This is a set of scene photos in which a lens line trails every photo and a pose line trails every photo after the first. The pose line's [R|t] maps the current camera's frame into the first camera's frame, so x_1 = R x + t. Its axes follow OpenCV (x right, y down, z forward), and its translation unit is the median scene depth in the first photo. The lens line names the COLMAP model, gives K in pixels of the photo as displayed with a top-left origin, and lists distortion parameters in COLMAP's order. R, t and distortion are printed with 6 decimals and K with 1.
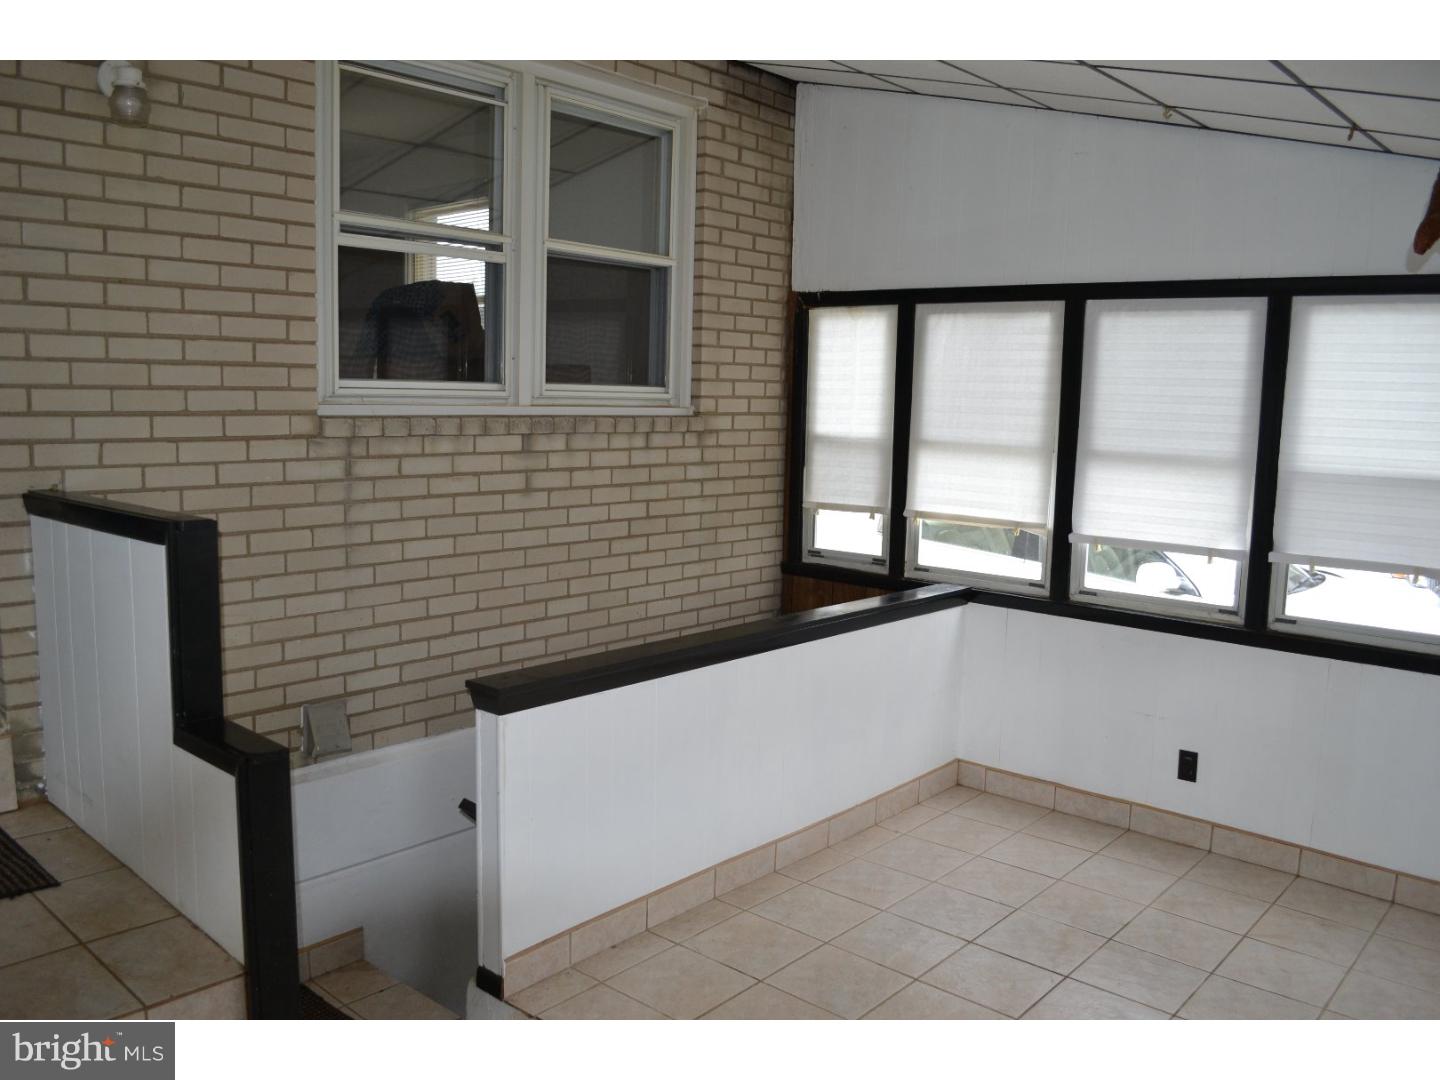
lens RADIAL K [[1163.3, 0, 720.0], [0, 1163.3, 538.0], [0, 0, 1]] dist [-0.067061, 0.007505]
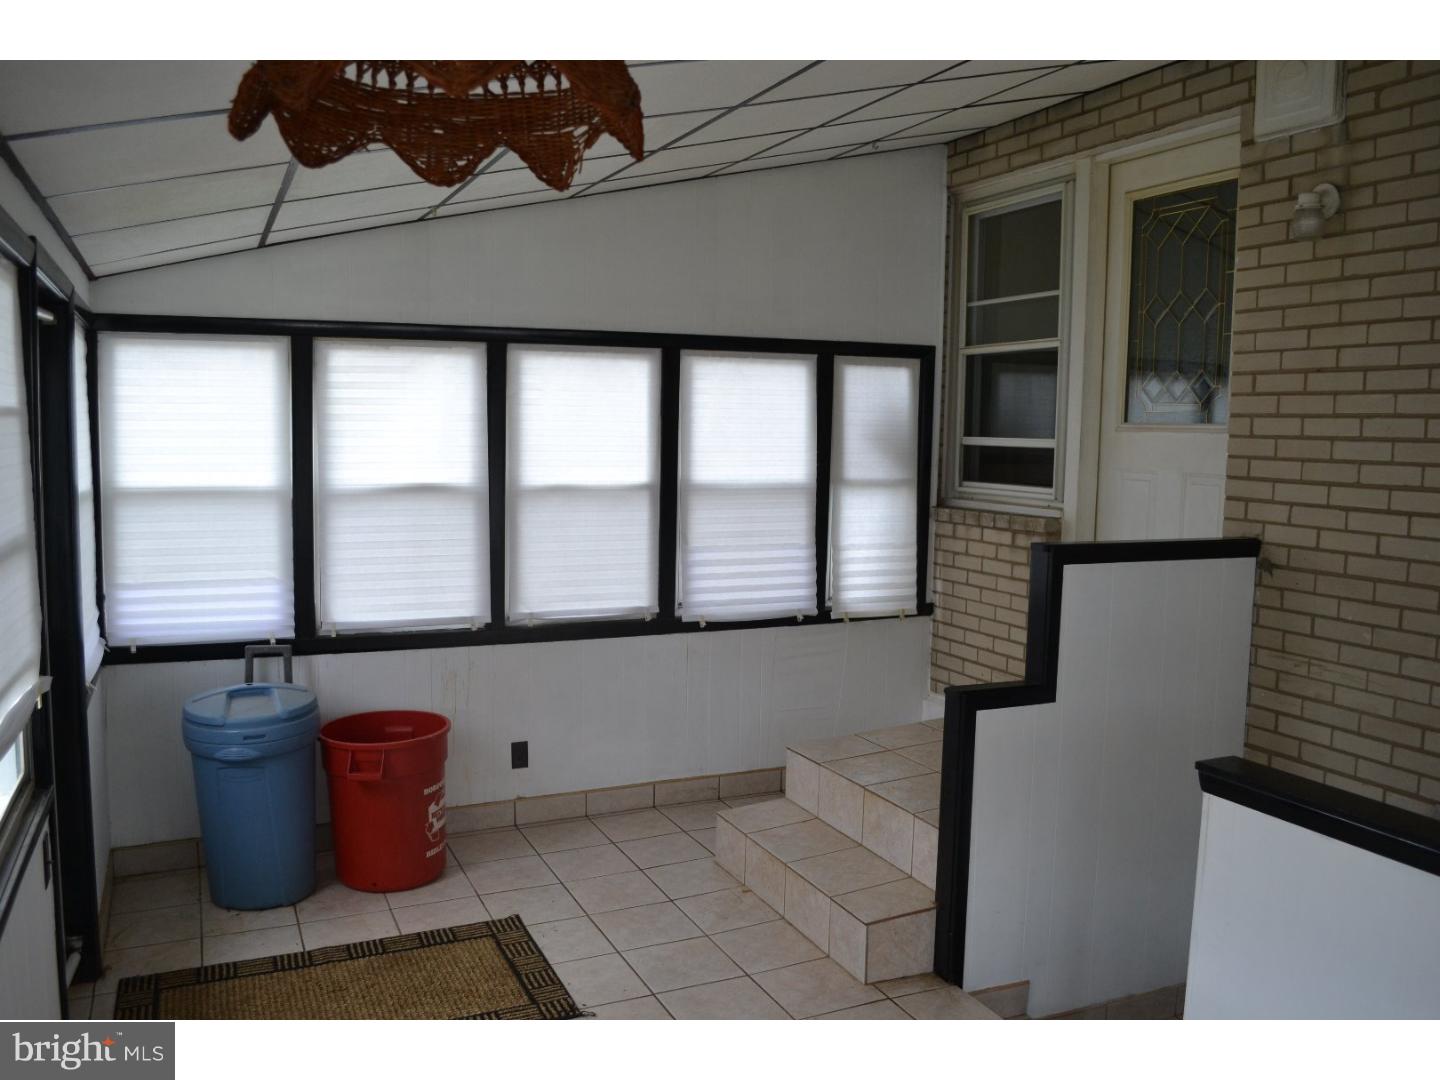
lens RADIAL K [[1163.3, 0, 719.5], [0, 1163.3, 542.6], [0, 0, 1]] dist [-0.067061, 0.007505]
pose [[-0.393315, 0.055981, -0.917698, 0.784820], [-0.148833, 0.981103, 0.123637, -0.101356], [0.907277, 0.185212, -0.377551, 0.888076]]
